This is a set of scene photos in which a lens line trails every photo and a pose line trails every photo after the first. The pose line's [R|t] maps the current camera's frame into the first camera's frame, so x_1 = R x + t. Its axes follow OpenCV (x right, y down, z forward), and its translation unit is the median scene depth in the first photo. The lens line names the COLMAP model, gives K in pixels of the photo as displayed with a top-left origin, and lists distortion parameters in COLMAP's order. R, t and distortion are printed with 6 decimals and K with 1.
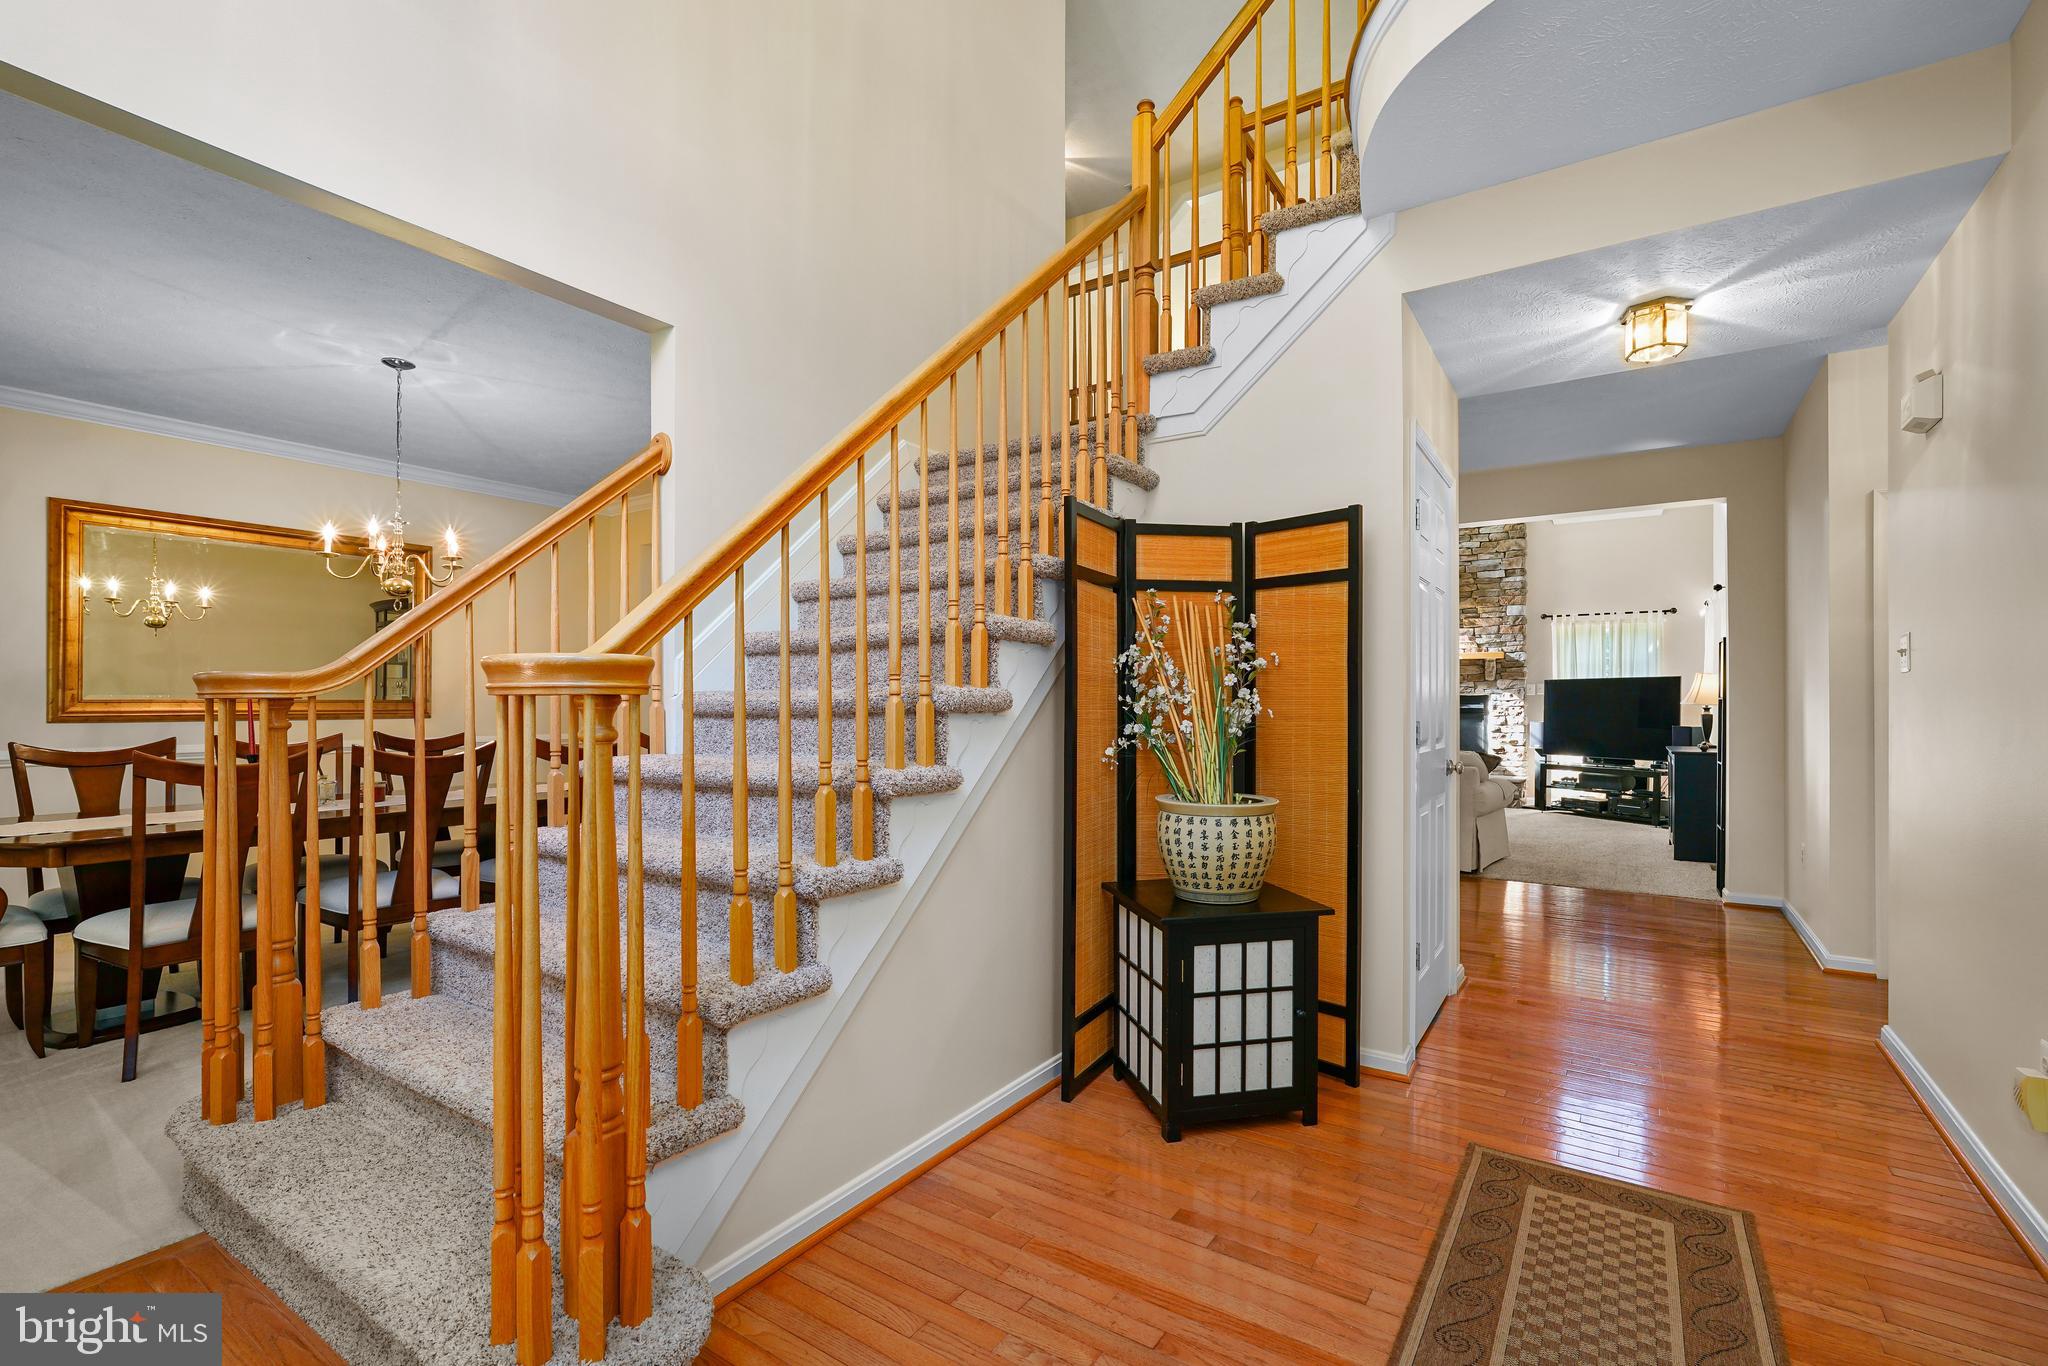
lens RADIAL K [[822.1, 0, 1025.1], [0, 822.1, 710.3], [0, 0, 1]] dist [-0.023146, 0.008789]
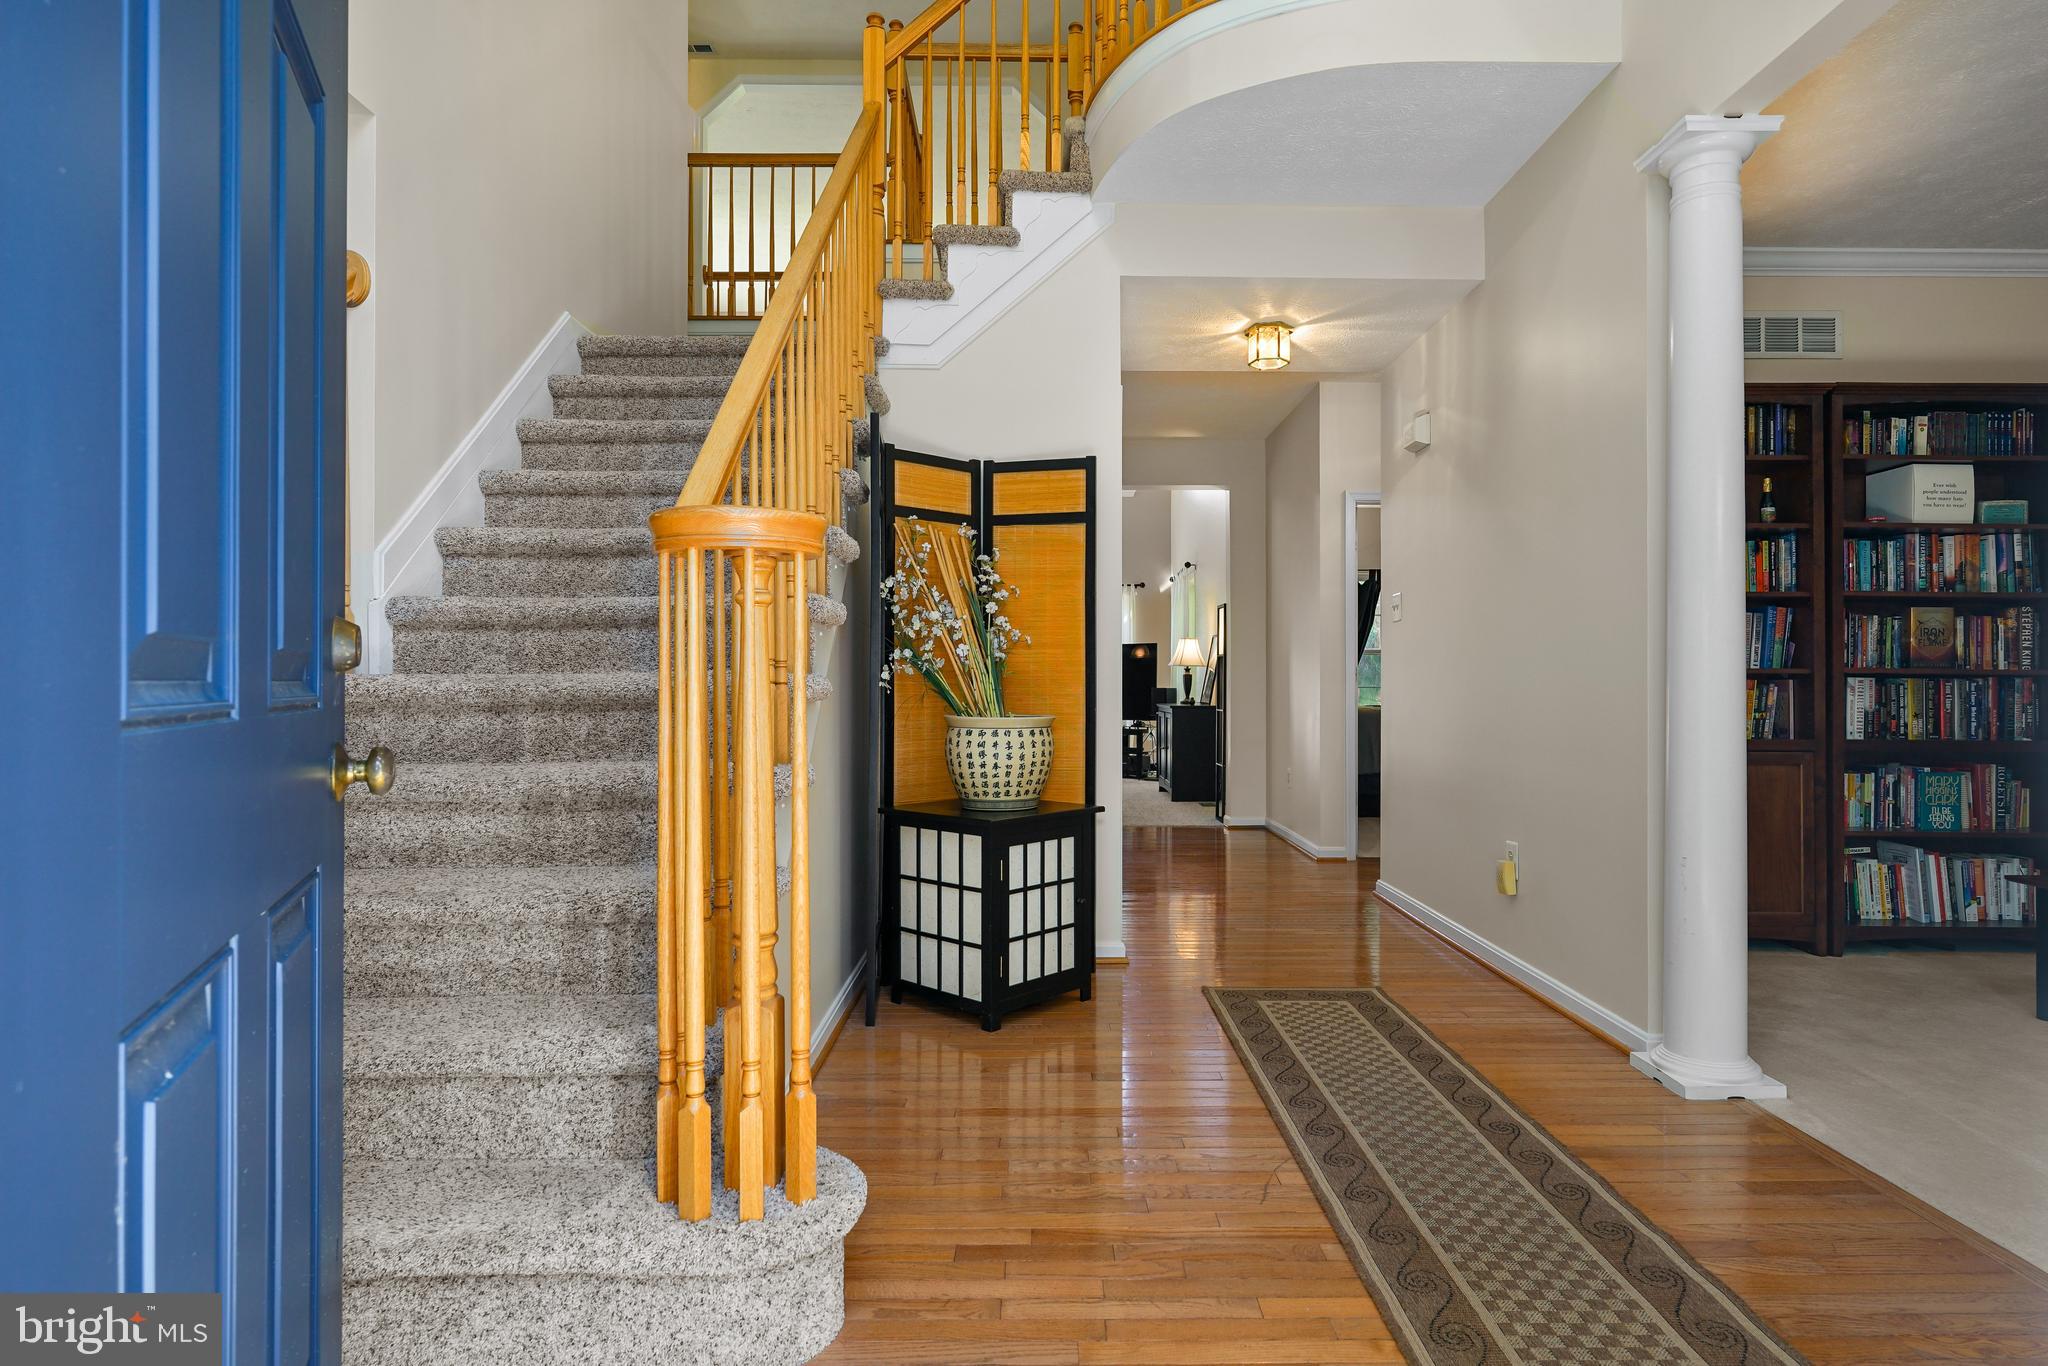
lens RADIAL K [[926.7, 0, 1046.9], [0, 926.7, 674.0], [0, 0, 1]] dist [-0.015669, 0.007247]
pose [[0.851172, -0.002566, 0.524880, -0.318196], [0.001782, 0.999996, 0.002000, 0.046880], [-0.524883, -0.000767, 0.851174, -0.053027]]
